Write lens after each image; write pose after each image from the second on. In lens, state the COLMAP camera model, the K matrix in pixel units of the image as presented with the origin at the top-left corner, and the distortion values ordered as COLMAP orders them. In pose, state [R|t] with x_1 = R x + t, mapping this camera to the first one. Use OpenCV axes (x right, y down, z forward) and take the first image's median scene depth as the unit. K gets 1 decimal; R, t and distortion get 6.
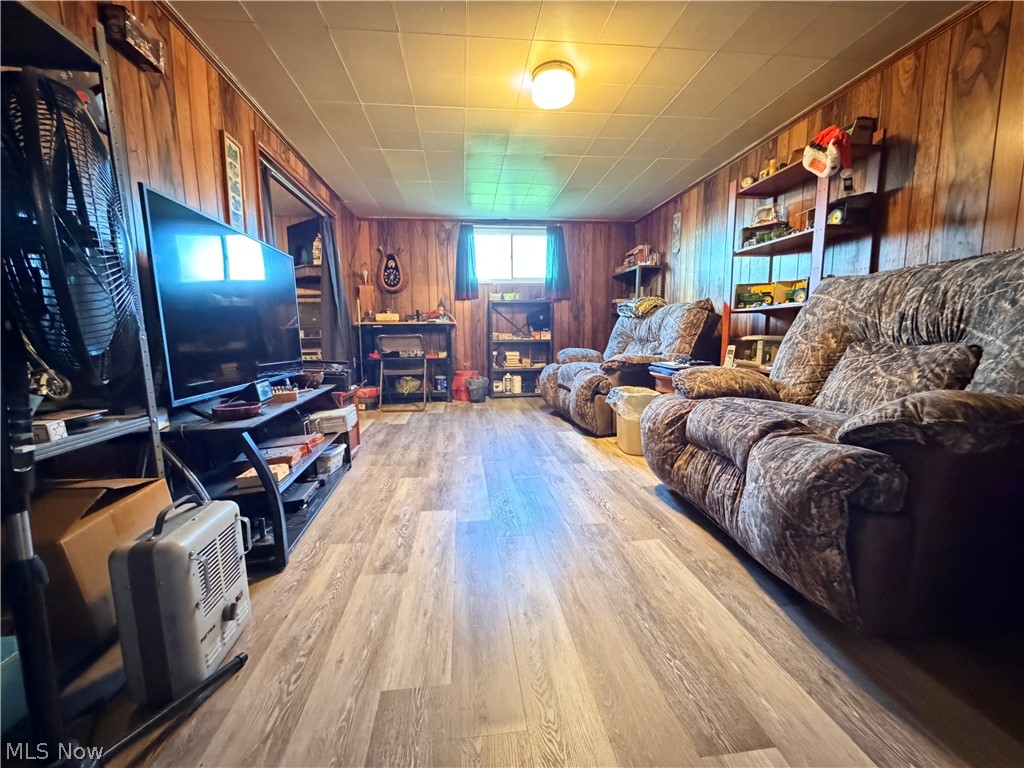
lens RADIAL K [[408.1, 0, 509.4], [0, 408.1, 383.8], [0, 0, 1]] dist [-0.000488, -0.000238]
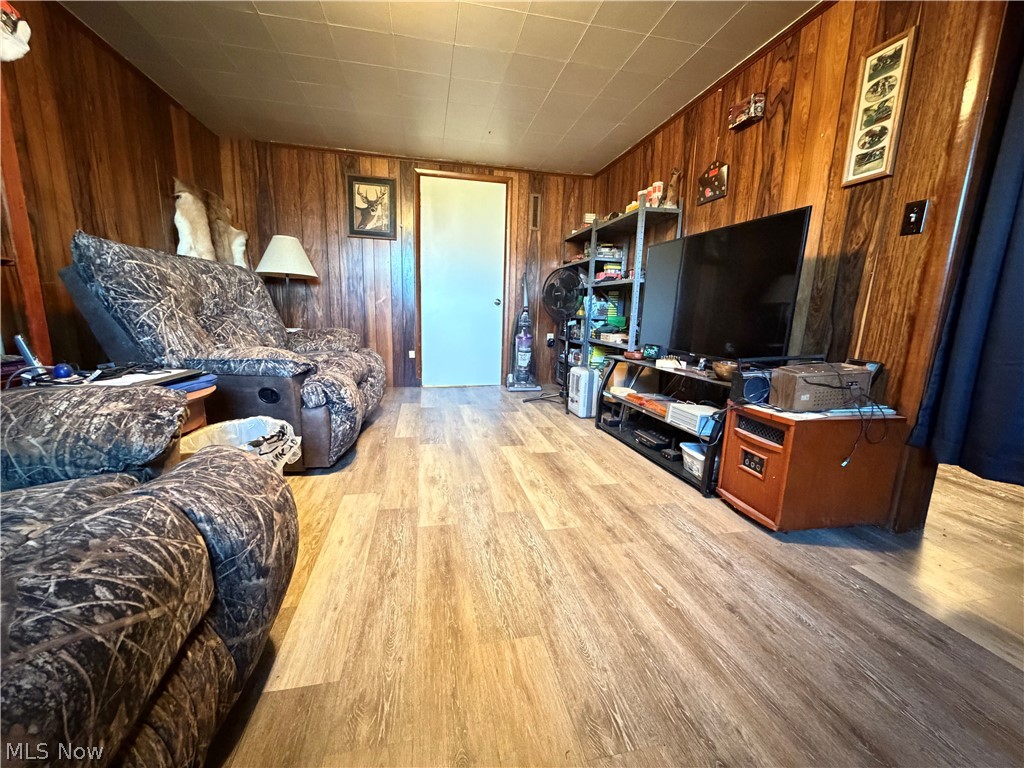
lens RADIAL K [[408.1, 0, 508.6], [0, 408.1, 383.1], [0, 0, 1]] dist [-0.000488, -0.000238]
pose [[-0.996270, 0.005843, -0.086089, 0.043081], [-0.020593, 0.952776, 0.302976, -0.264000], [0.083793, 0.303619, -0.949102, 2.028699]]
